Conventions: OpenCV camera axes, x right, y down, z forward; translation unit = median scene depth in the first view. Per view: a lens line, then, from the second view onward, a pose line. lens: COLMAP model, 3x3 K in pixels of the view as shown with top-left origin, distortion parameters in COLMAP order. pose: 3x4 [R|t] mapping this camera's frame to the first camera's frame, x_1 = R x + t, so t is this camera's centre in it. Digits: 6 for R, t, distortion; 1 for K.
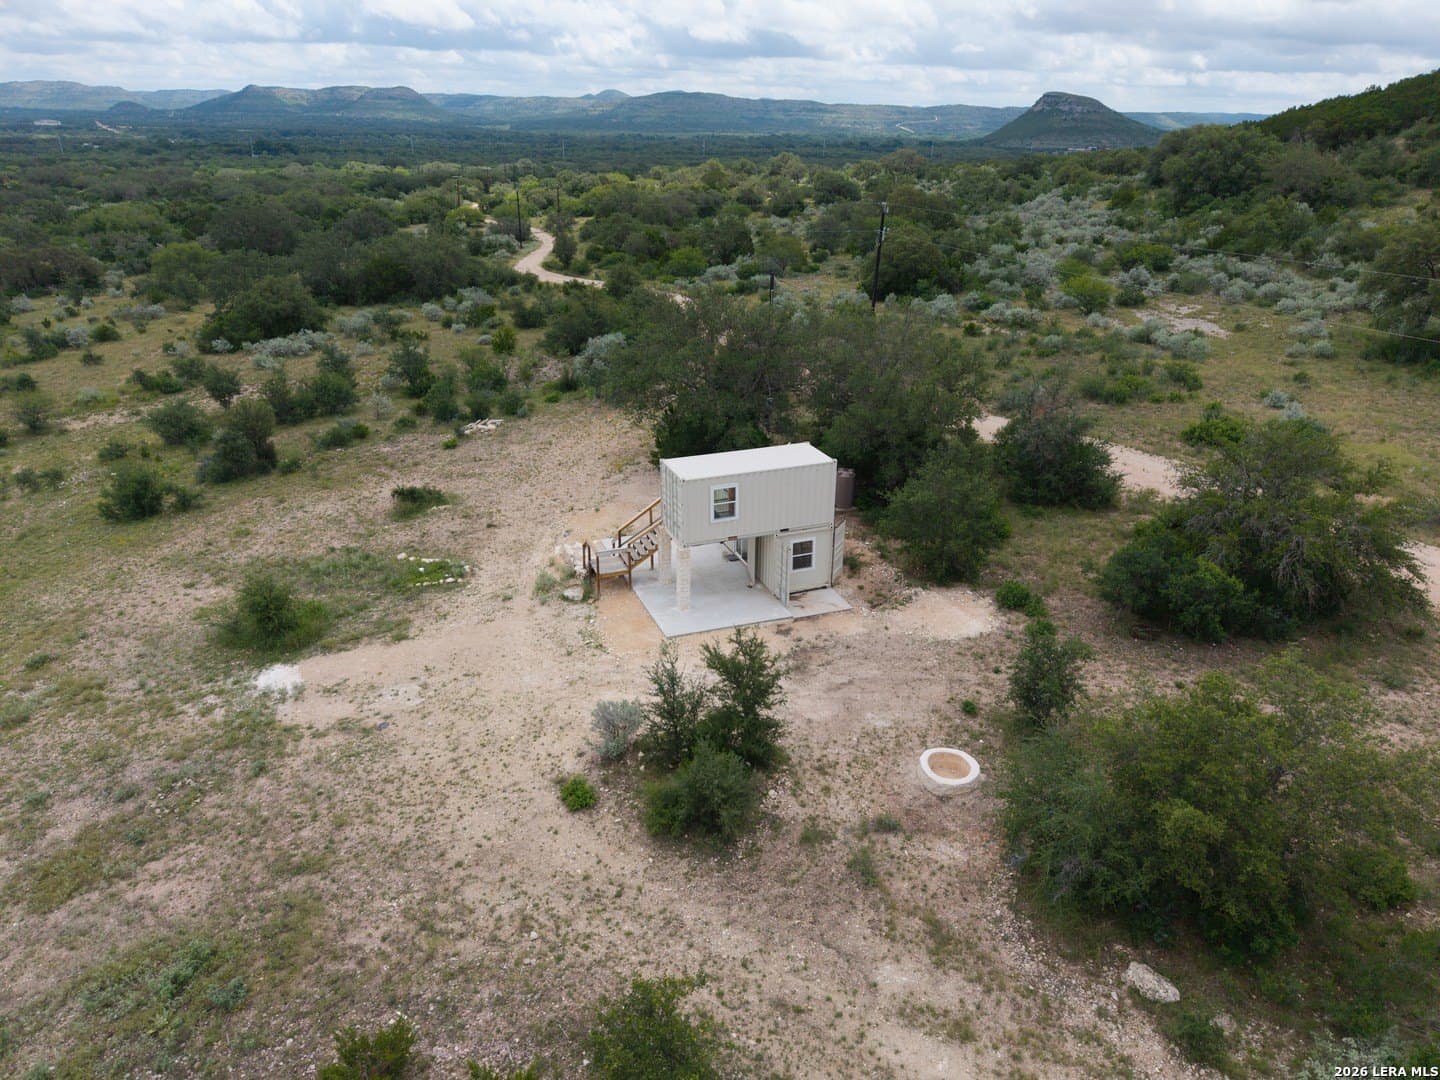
lens RADIAL K [[974.7, 0, 726.7], [0, 974.7, 524.6], [0, 0, 1]] dist [0.016261, -0.015750]
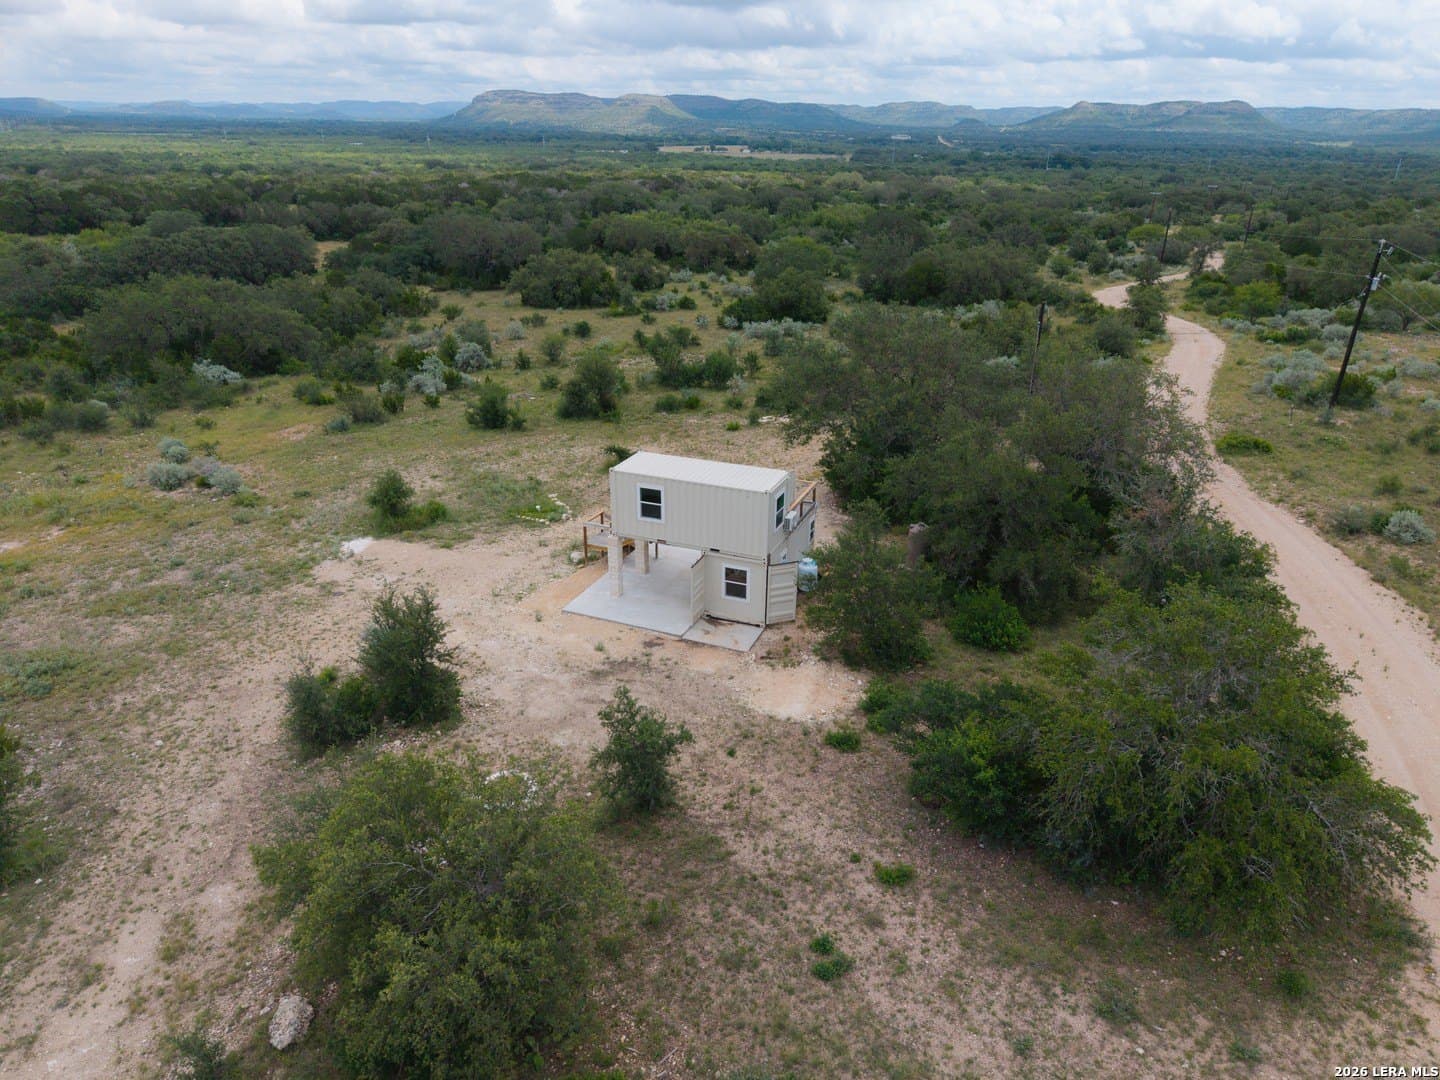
lens RADIAL K [[974.7, 0, 719.2], [0, 974.7, 540.4], [0, 0, 1]] dist [0.016261, -0.015750]
pose [[0.731051, 0.265066, -0.628732, 0.644391], [-0.265089, 0.959408, 0.096245, -0.094031], [0.628722, 0.096310, 0.771643, 0.261499]]
